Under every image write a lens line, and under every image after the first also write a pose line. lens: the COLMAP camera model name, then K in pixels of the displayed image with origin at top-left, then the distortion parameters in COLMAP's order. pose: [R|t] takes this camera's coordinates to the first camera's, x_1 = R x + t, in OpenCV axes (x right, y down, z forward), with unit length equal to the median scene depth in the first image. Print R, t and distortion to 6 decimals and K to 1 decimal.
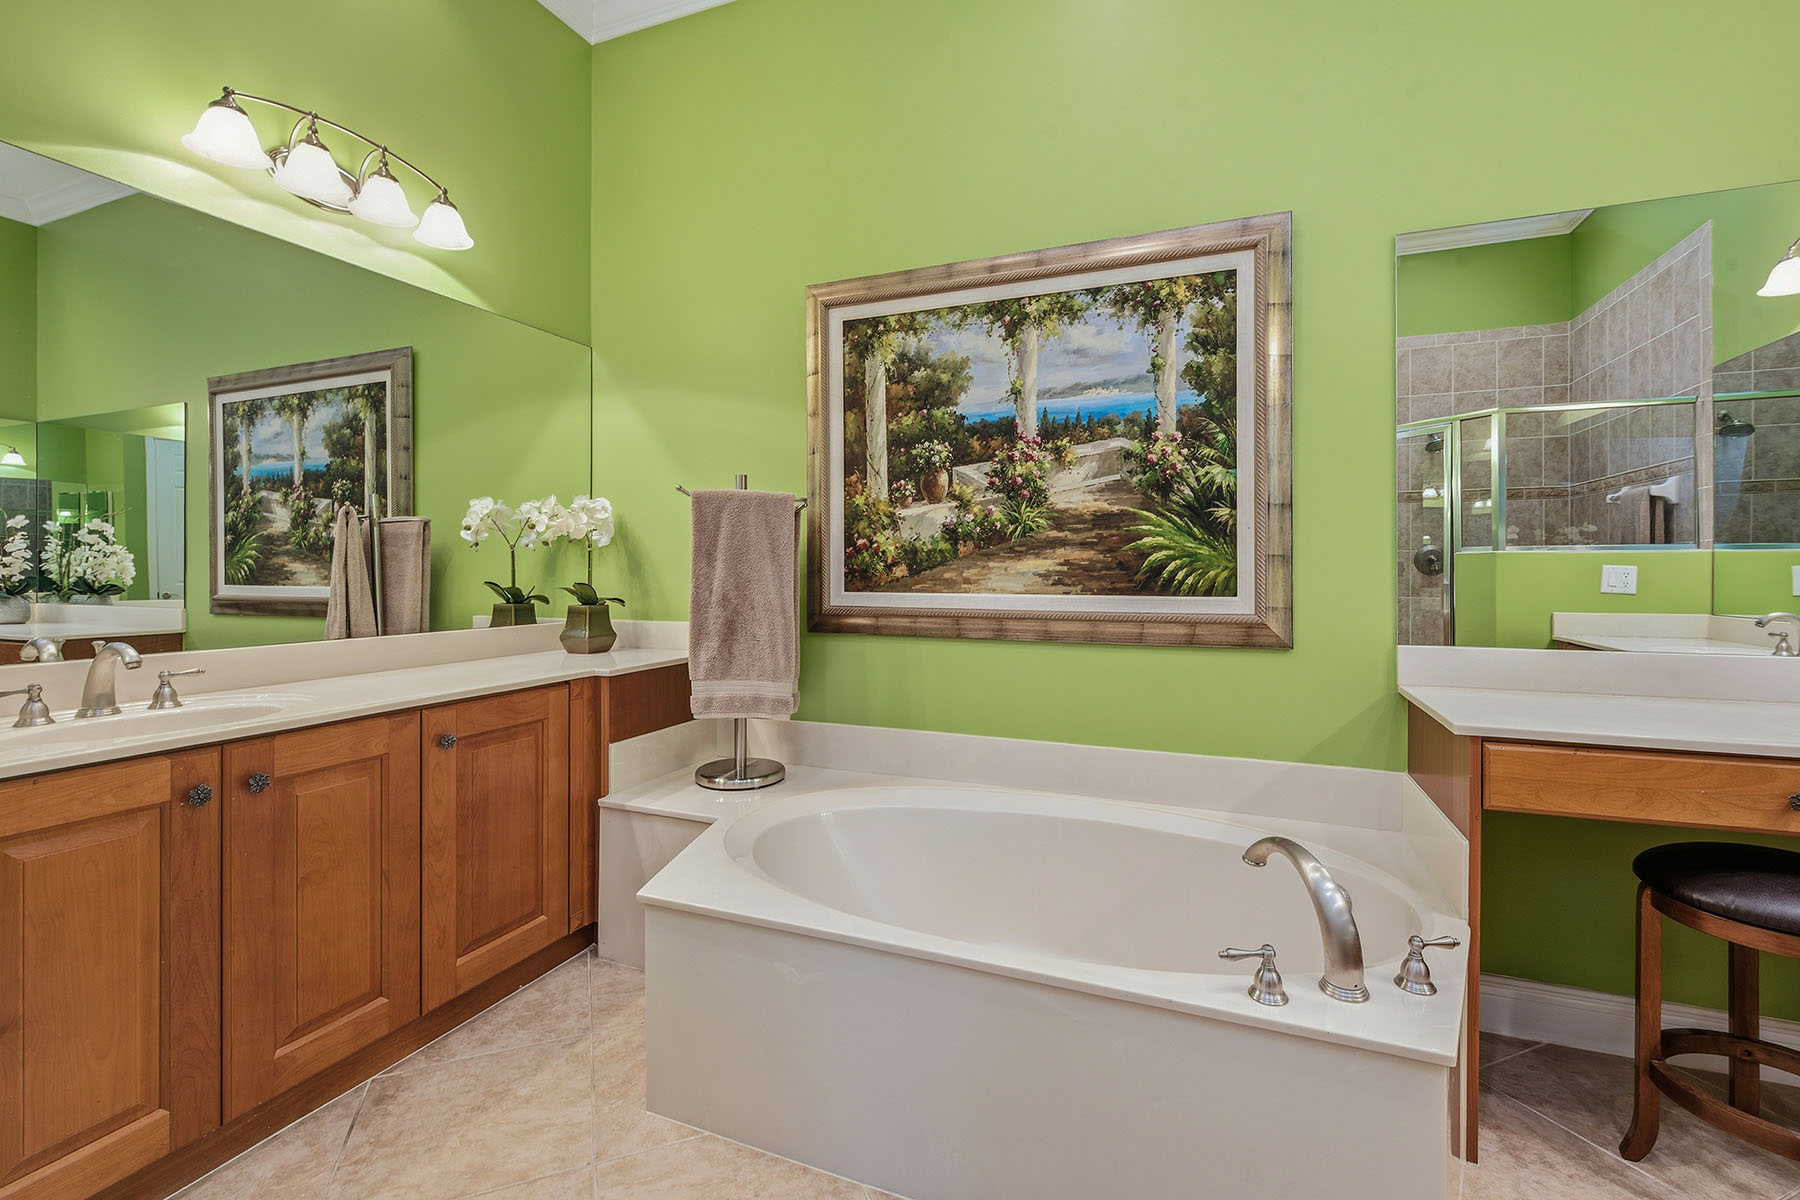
lens RADIAL K [[794.9, 0, 853.5], [0, 794.9, 561.3], [0, 0, 1]] dist [0.000470, -0.003107]
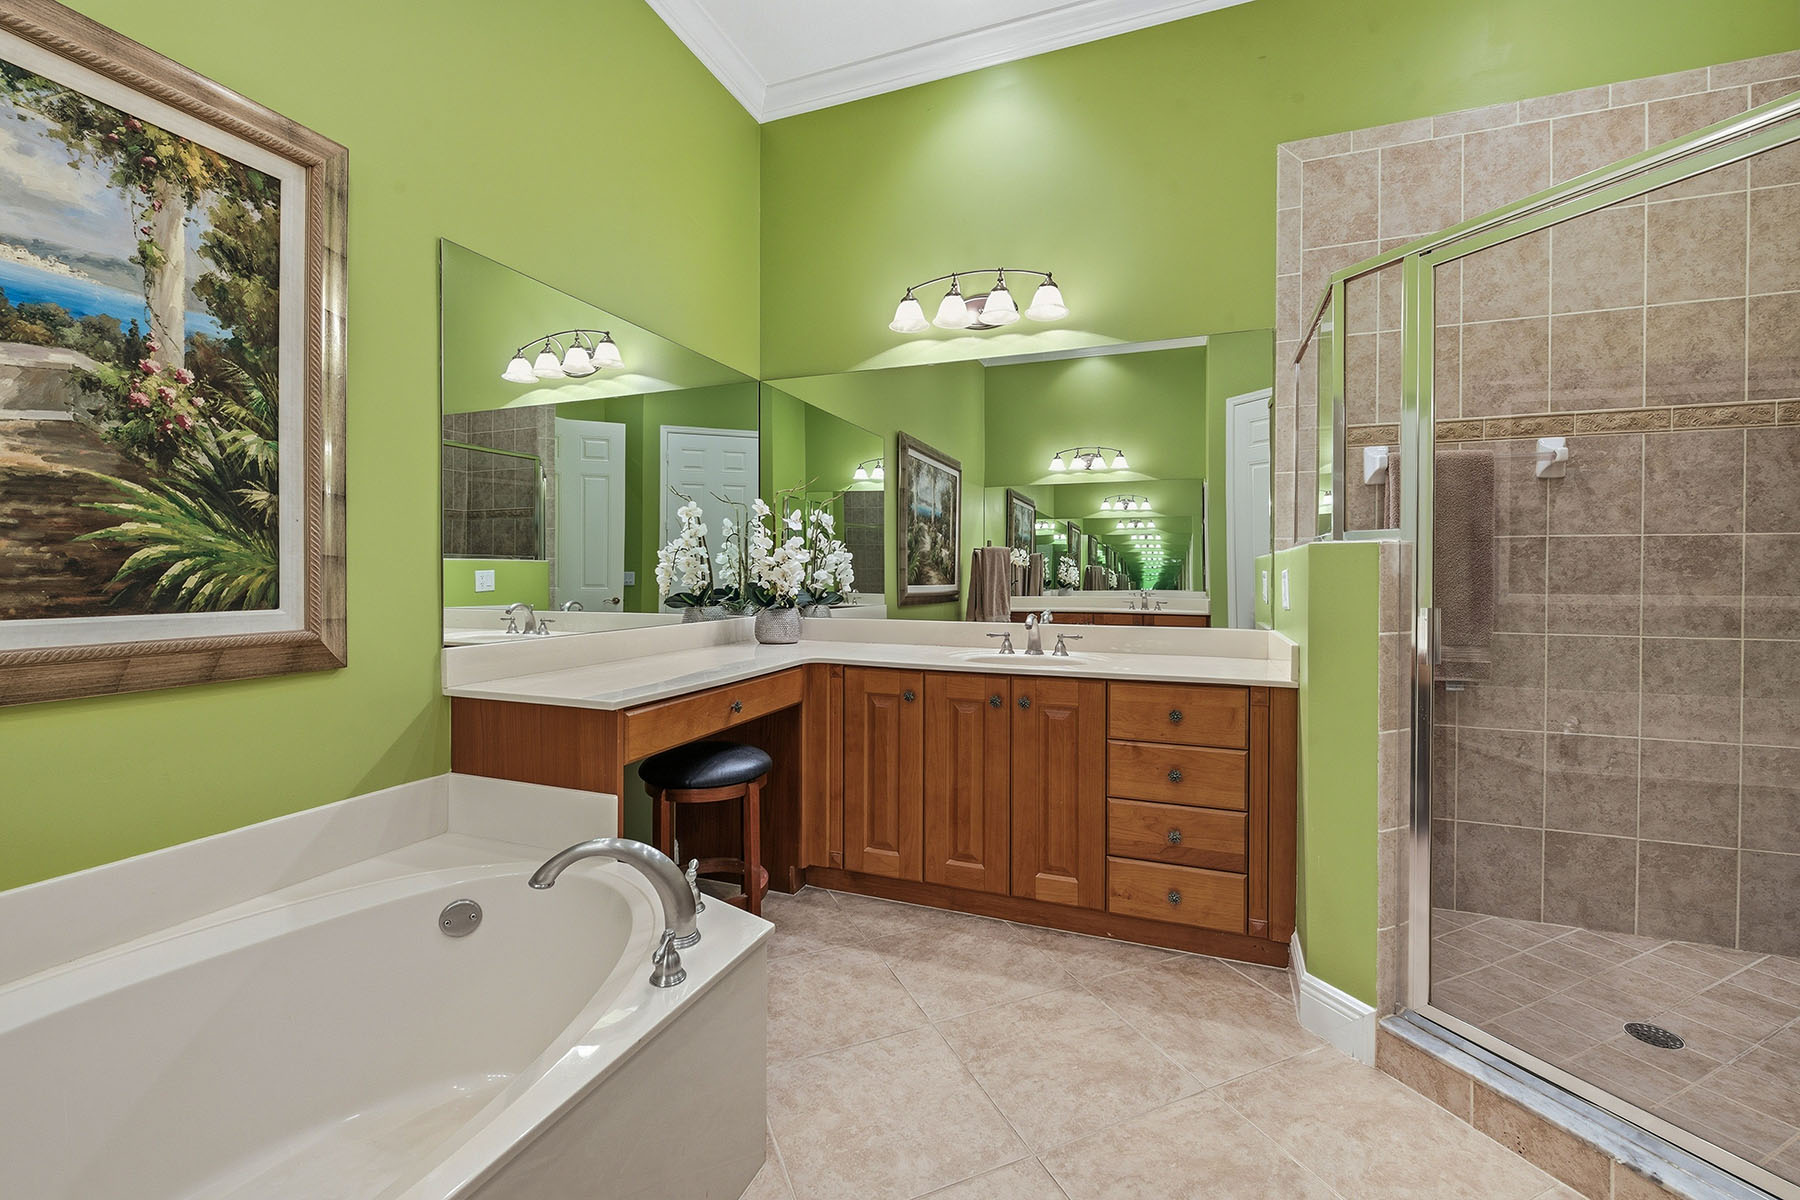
lens RADIAL K [[740.2, 0, 873.4], [0, 740.2, 585.6], [0, 0, 1]] dist [-0.001685, -0.002501]
pose [[-0.032797, -0.013615, 0.999369, -0.238715], [-0.002463, 0.999905, 0.013542, 0.010768], [-0.999459, -0.002017, -0.032828, 0.432269]]
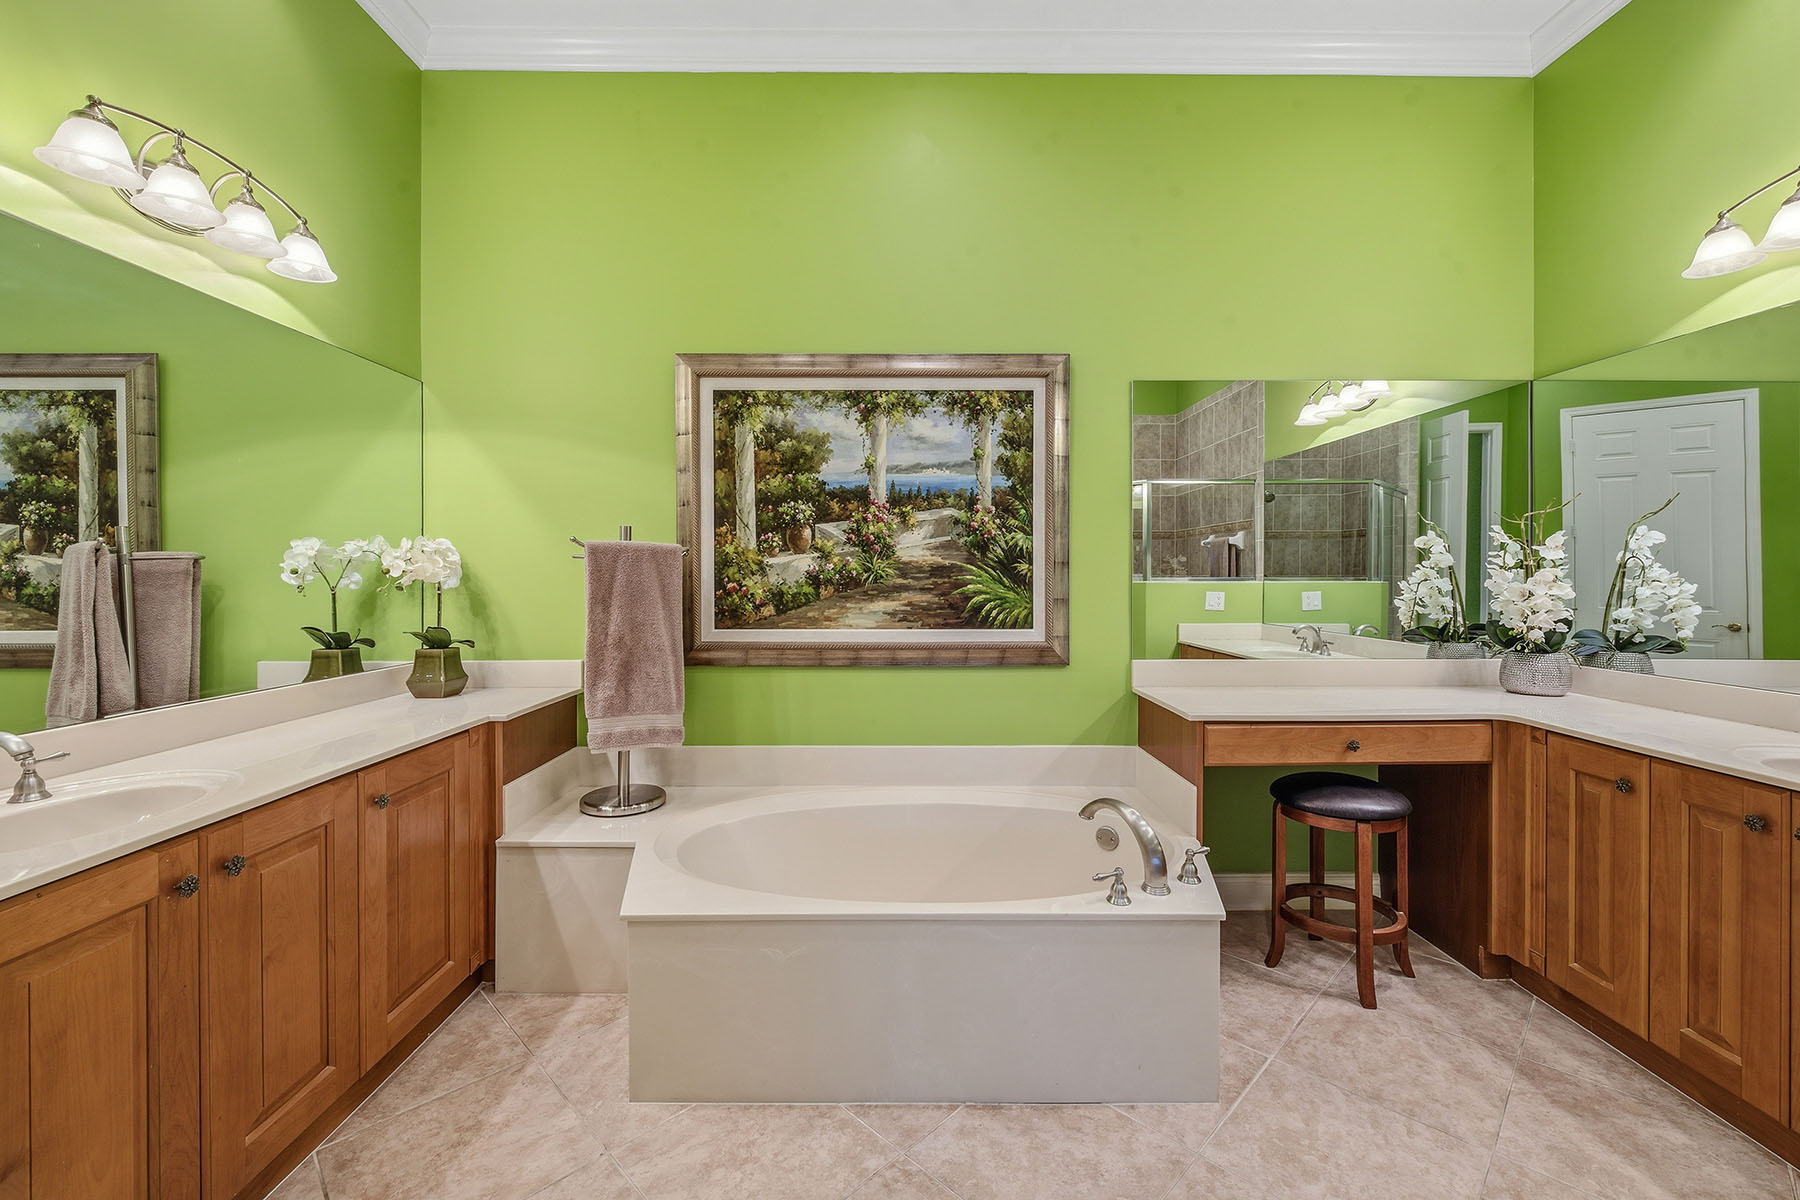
lens RADIAL K [[740.2, 0, 884.0], [0, 740.2, 582.4], [0, 0, 1]] dist [-0.001685, -0.002501]
pose [[0.925361, -0.006493, 0.379031, -0.231447], [0.002842, 0.999944, 0.010192, -0.047520], [-0.379076, -0.008354, 0.925328, -0.083279]]
